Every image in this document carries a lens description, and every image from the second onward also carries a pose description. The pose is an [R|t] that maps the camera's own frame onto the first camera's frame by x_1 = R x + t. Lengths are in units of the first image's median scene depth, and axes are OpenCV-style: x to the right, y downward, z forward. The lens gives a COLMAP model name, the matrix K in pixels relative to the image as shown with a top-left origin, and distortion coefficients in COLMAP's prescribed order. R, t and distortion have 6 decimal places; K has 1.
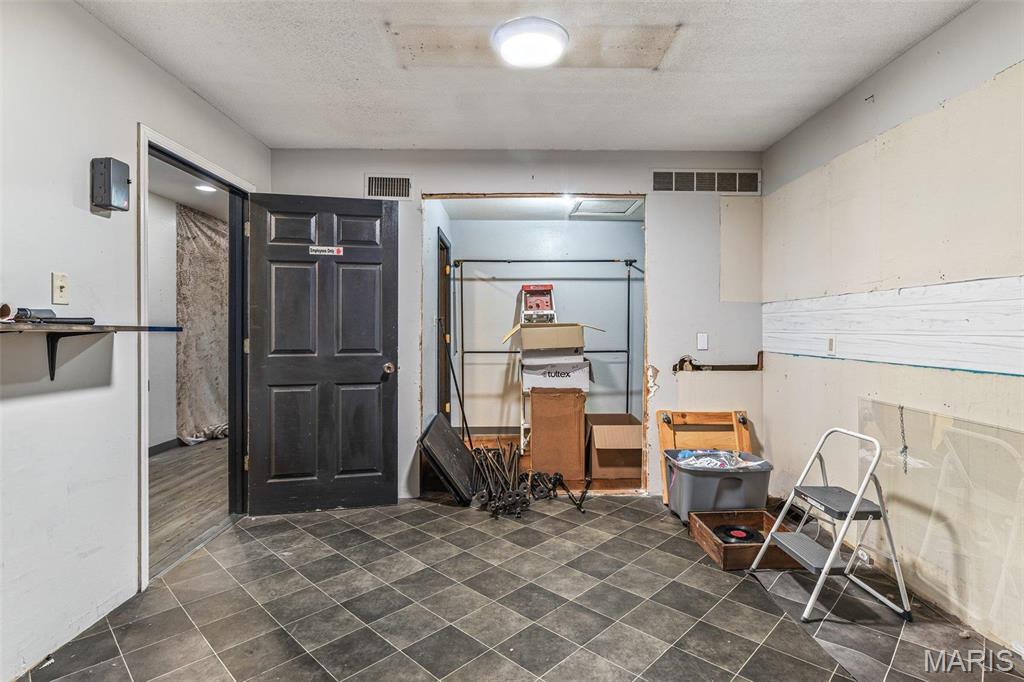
lens RADIAL K [[516.1, 0, 508.9], [0, 516.1, 329.4], [0, 0, 1]] dist [-0.000931, -0.000166]
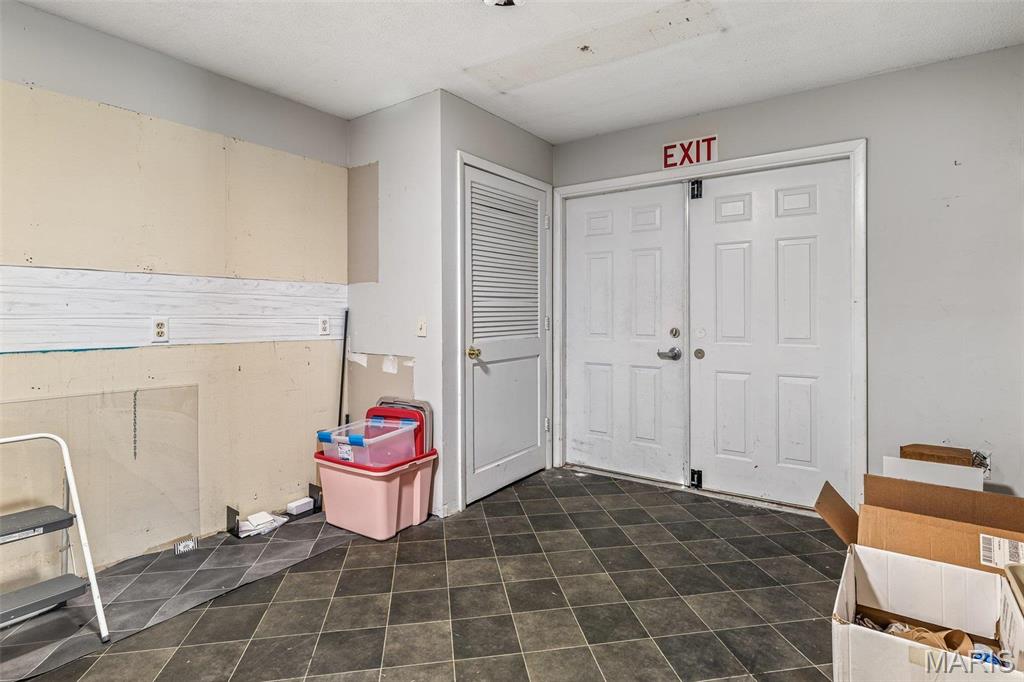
lens RADIAL K [[516.1, 0, 508.9], [0, 516.1, 329.4], [0, 0, 1]] dist [-0.000931, -0.000166]
pose [[-0.808592, -0.014541, 0.588190, -0.496216], [0.002687, 0.999593, 0.028405, 0.006496], [-0.588364, 0.024548, -0.808223, 1.282935]]
